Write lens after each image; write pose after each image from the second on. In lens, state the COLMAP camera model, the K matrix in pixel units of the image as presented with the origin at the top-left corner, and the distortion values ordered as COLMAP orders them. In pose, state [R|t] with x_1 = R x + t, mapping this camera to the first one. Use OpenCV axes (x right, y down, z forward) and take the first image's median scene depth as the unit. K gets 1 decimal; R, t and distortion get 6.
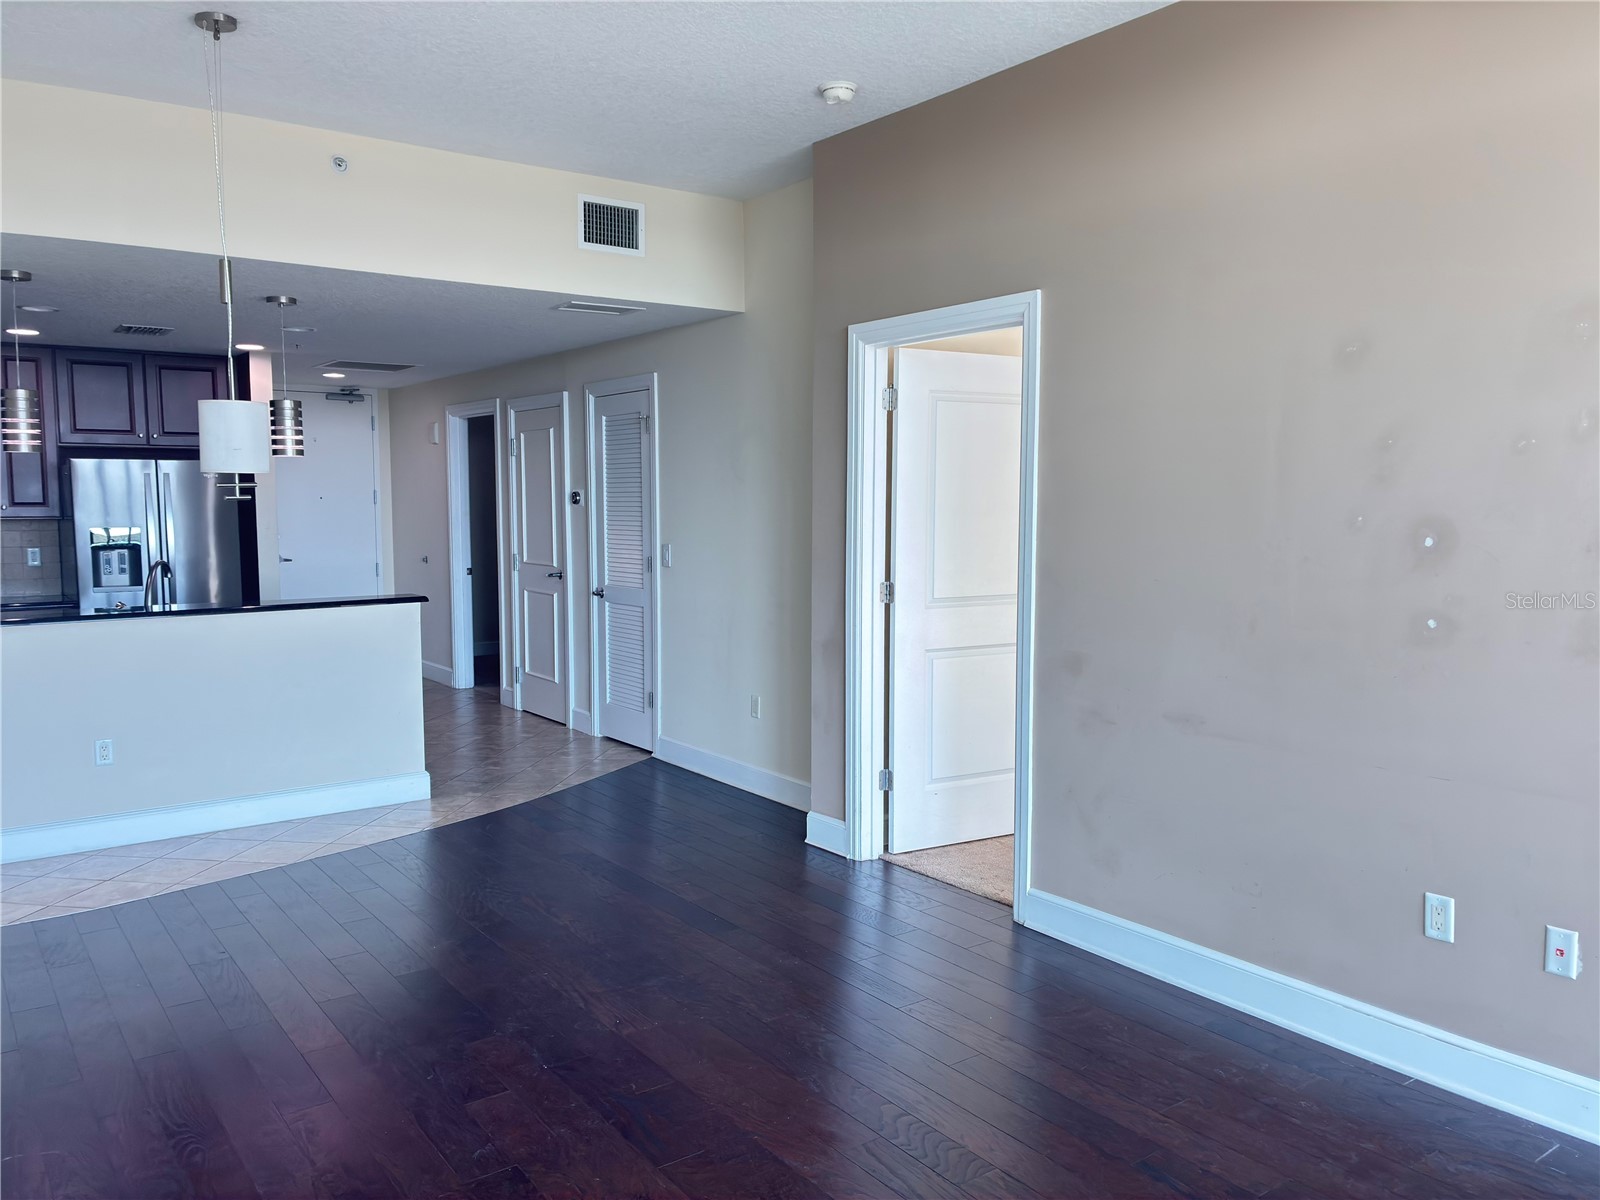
lens RADIAL K [[1210.7, 0, 807.7], [0, 1210.7, 605.8], [0, 0, 1]] dist [0.013469, -0.018957]
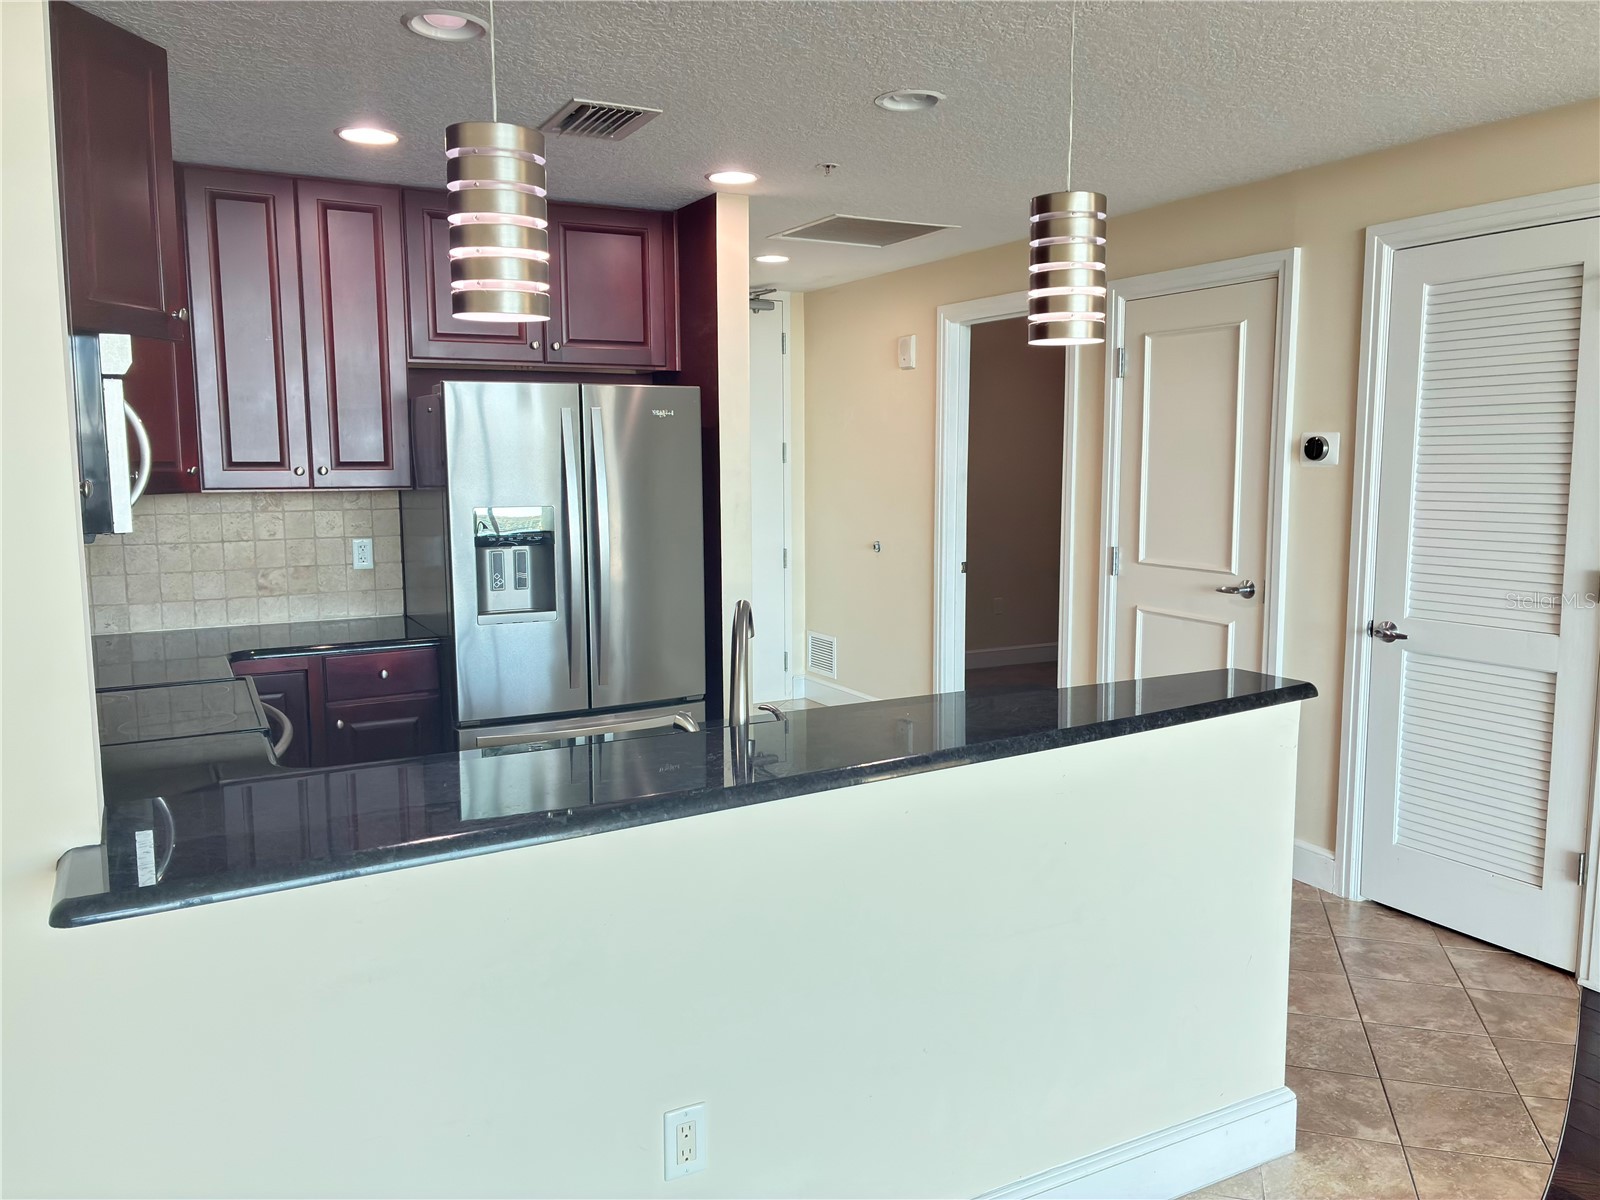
lens RADIAL K [[1210.7, 0, 795.1], [0, 1210.7, 597.2], [0, 0, 1]] dist [0.013469, -0.018957]
pose [[0.988898, 0.012453, -0.148074, -0.351271], [-0.008299, 0.999555, 0.028635, -0.039085], [0.148364, -0.027088, 0.988562, 0.458707]]
